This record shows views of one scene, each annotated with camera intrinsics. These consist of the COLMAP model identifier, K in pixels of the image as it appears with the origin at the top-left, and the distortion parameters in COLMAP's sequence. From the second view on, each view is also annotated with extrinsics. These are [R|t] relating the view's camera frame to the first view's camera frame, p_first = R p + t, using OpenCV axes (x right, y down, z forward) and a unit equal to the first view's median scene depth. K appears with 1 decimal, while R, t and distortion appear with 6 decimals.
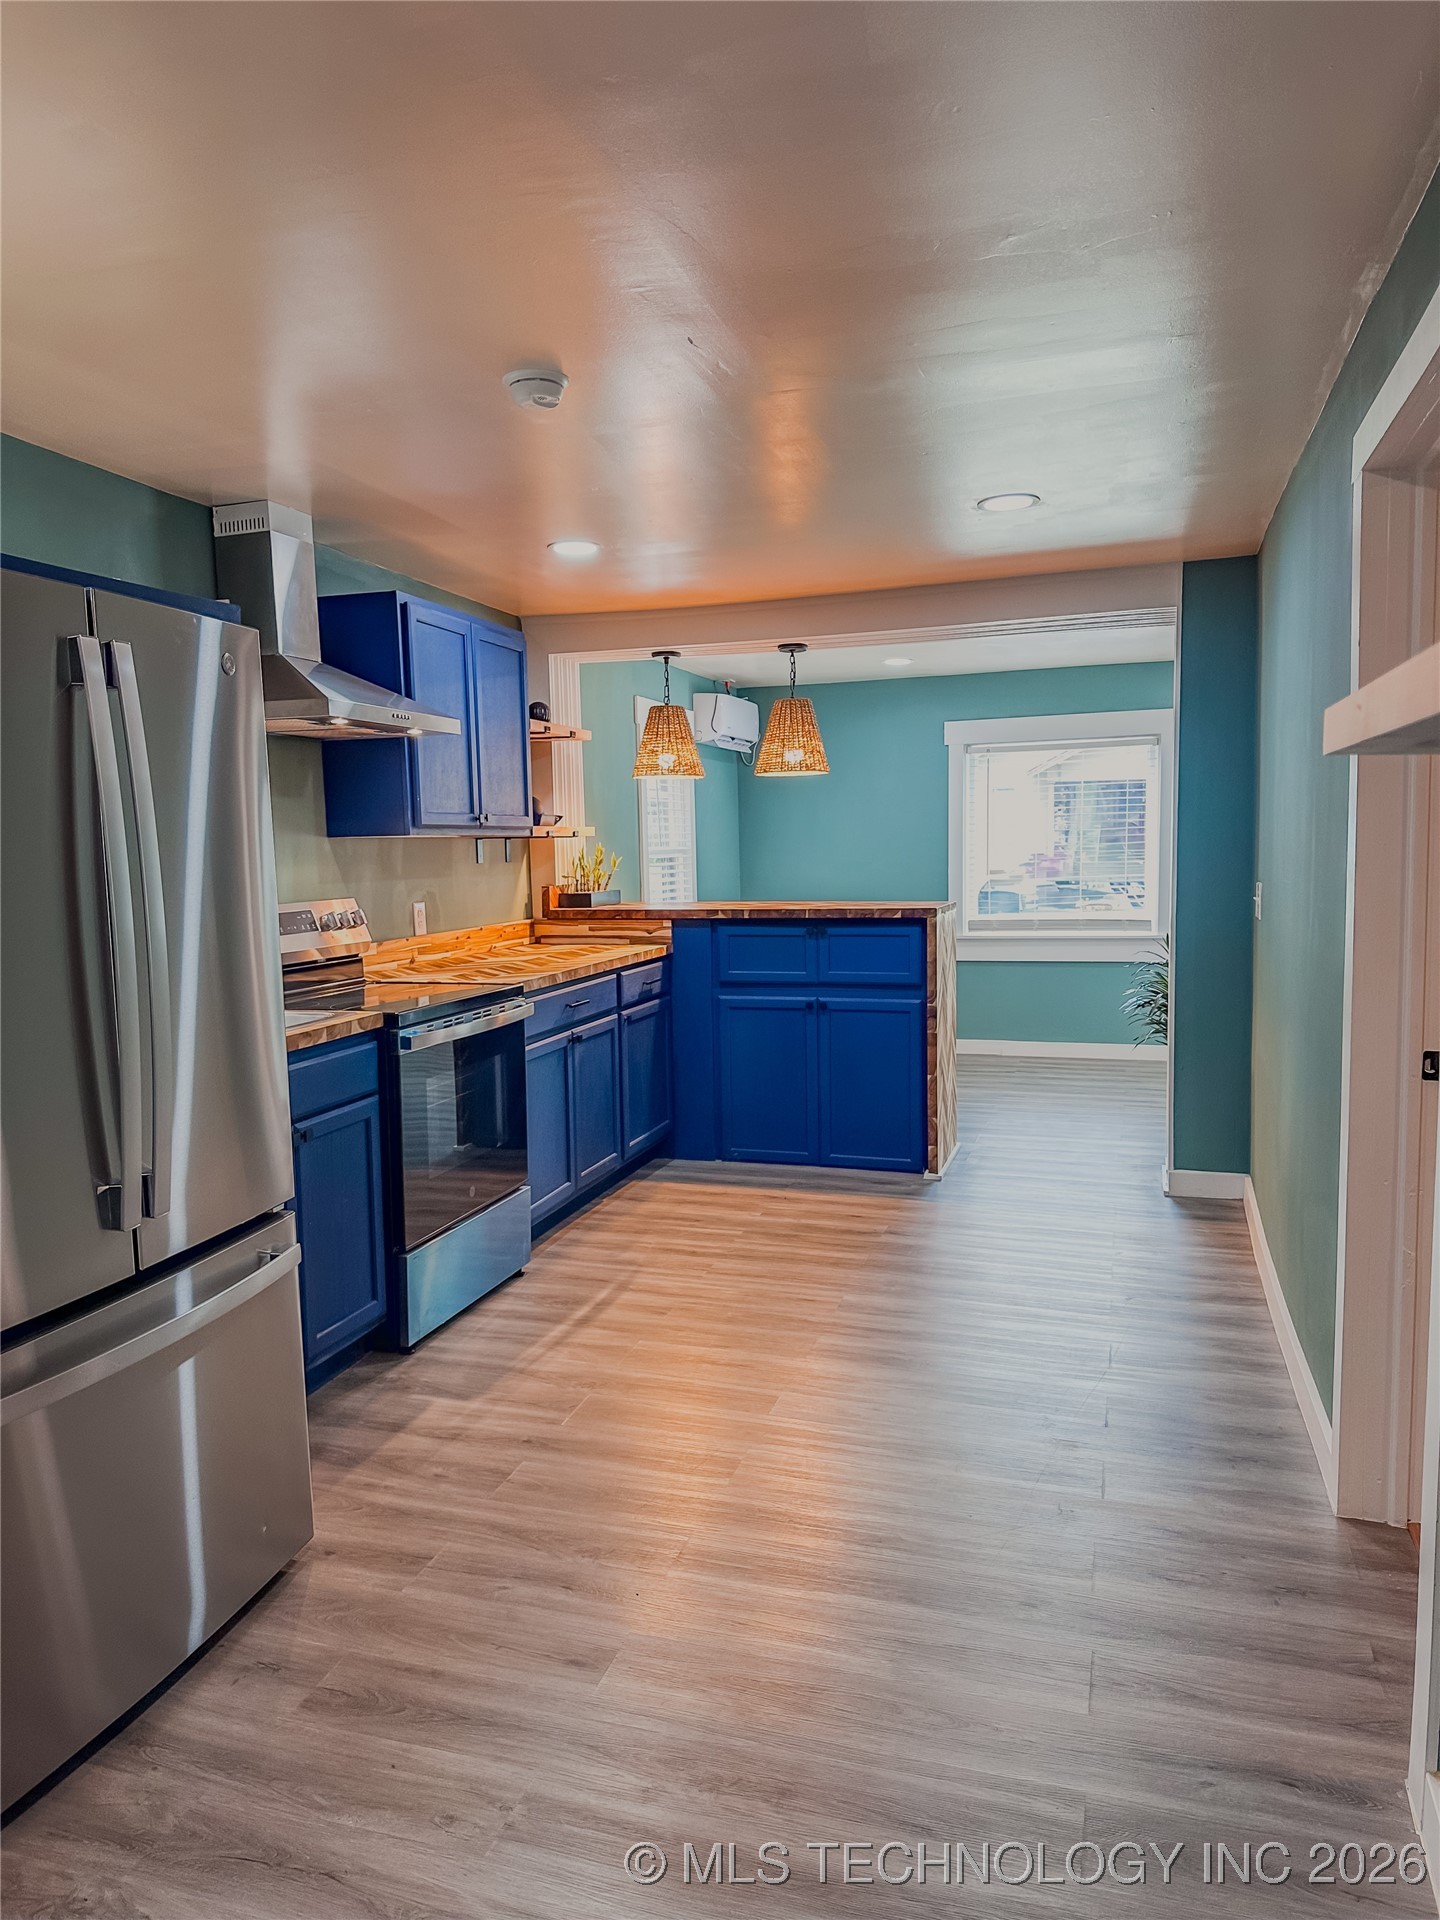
lens RADIAL K [[1371.2, 0, 719.6], [0, 1371.2, 964.7], [0, 0, 1]] dist [0.002210, 0.000337]
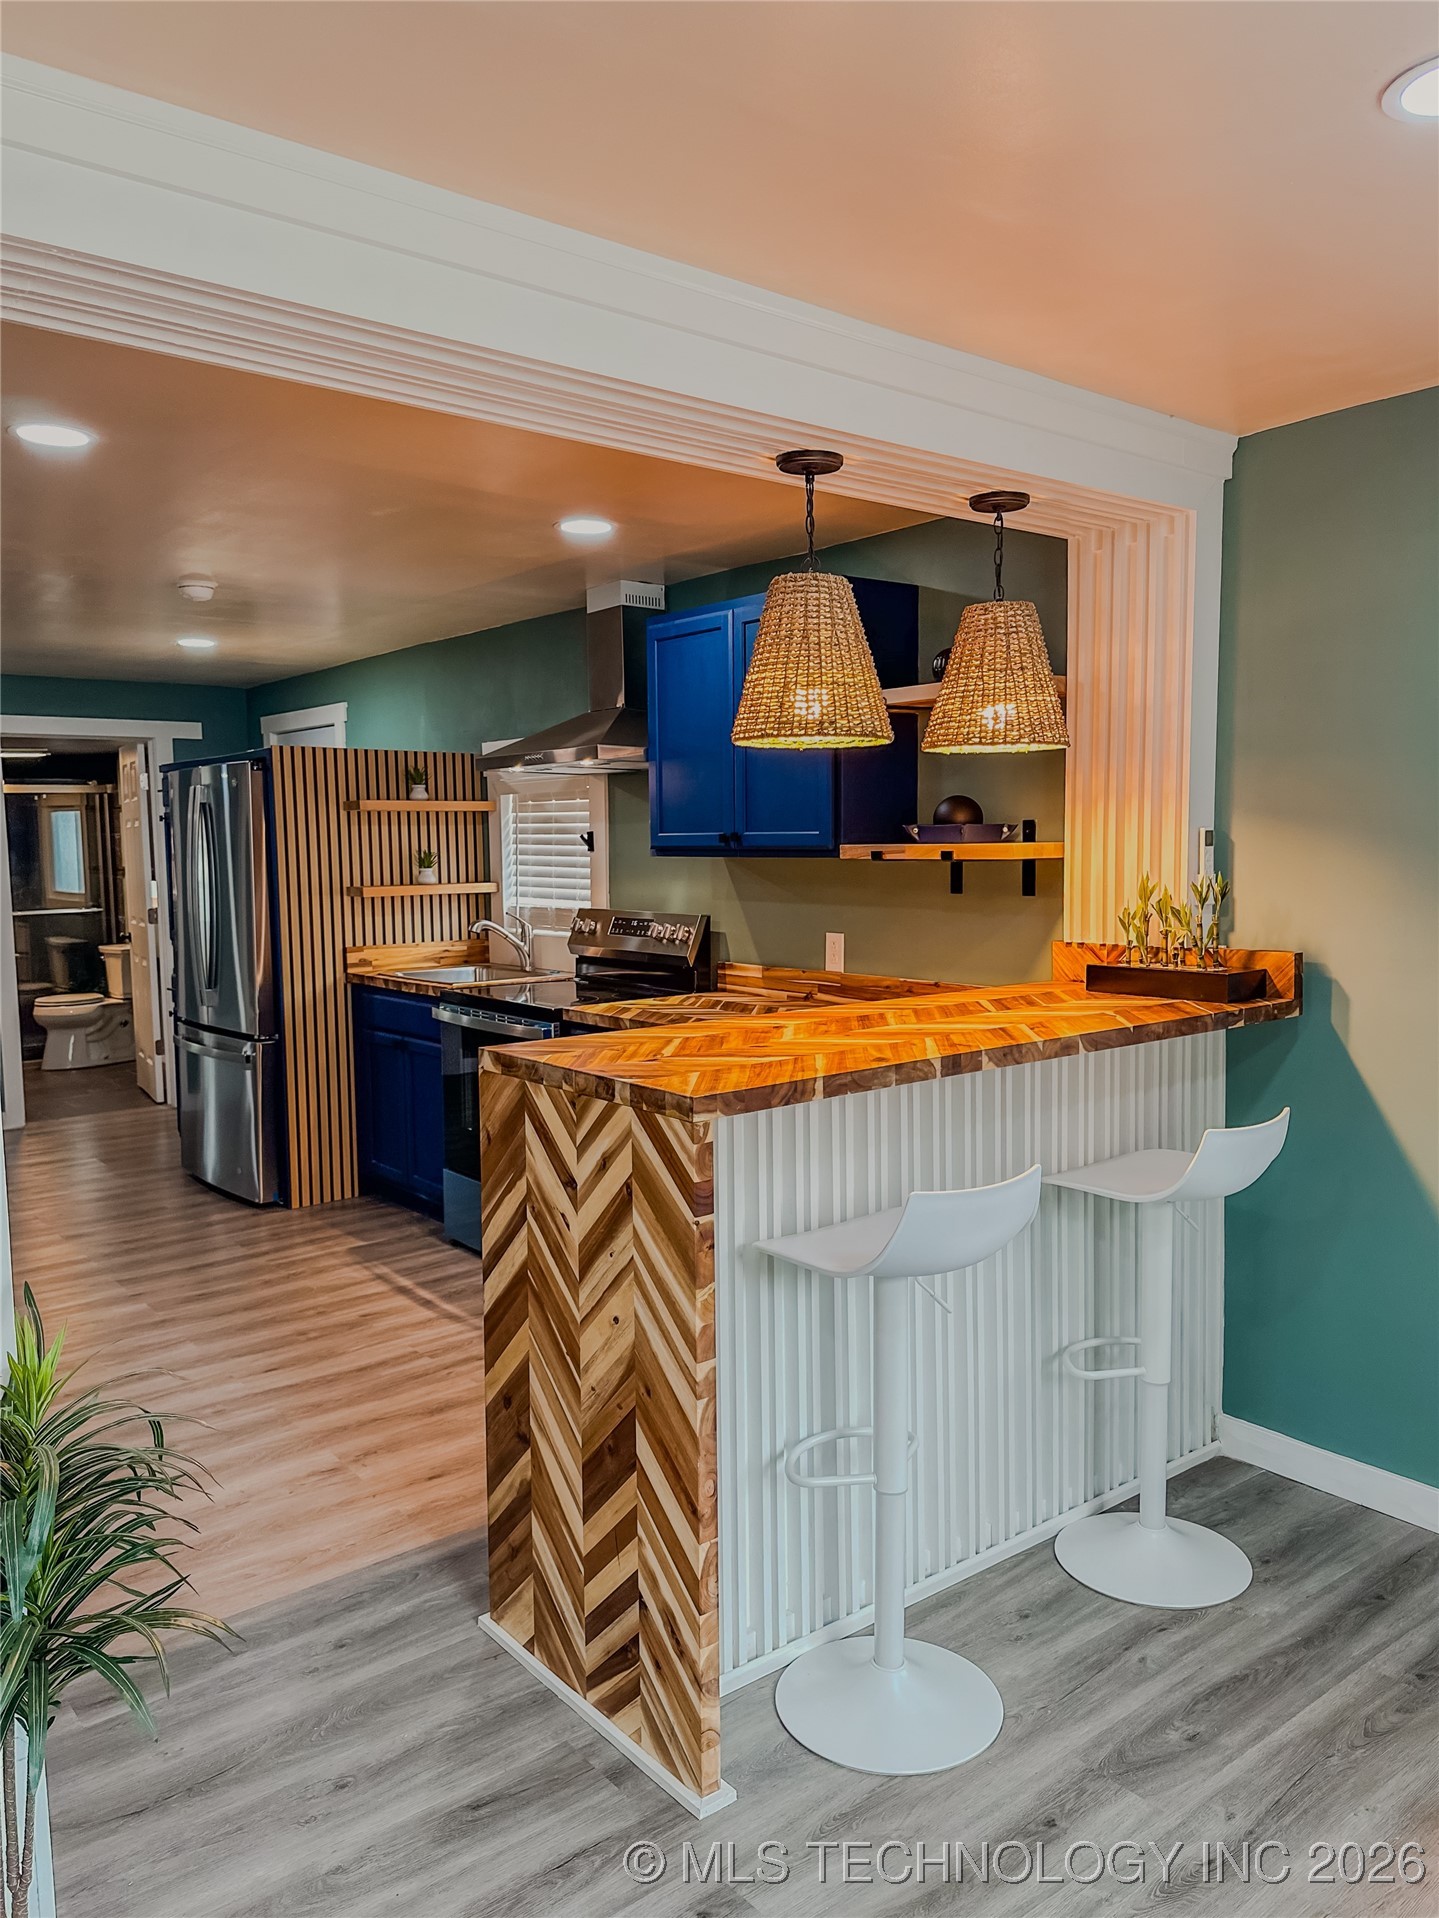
lens RADIAL K [[1369.7, 0, 720.7], [0, 1369.7, 956.7], [0, 0, 1]] dist [0.002210, 0.000337]
pose [[-0.558434, 0.093200, -0.824297, 0.673237], [-0.052784, 0.987663, 0.147430, -0.197170], [0.827868, 0.125839, -0.546626, 1.827213]]
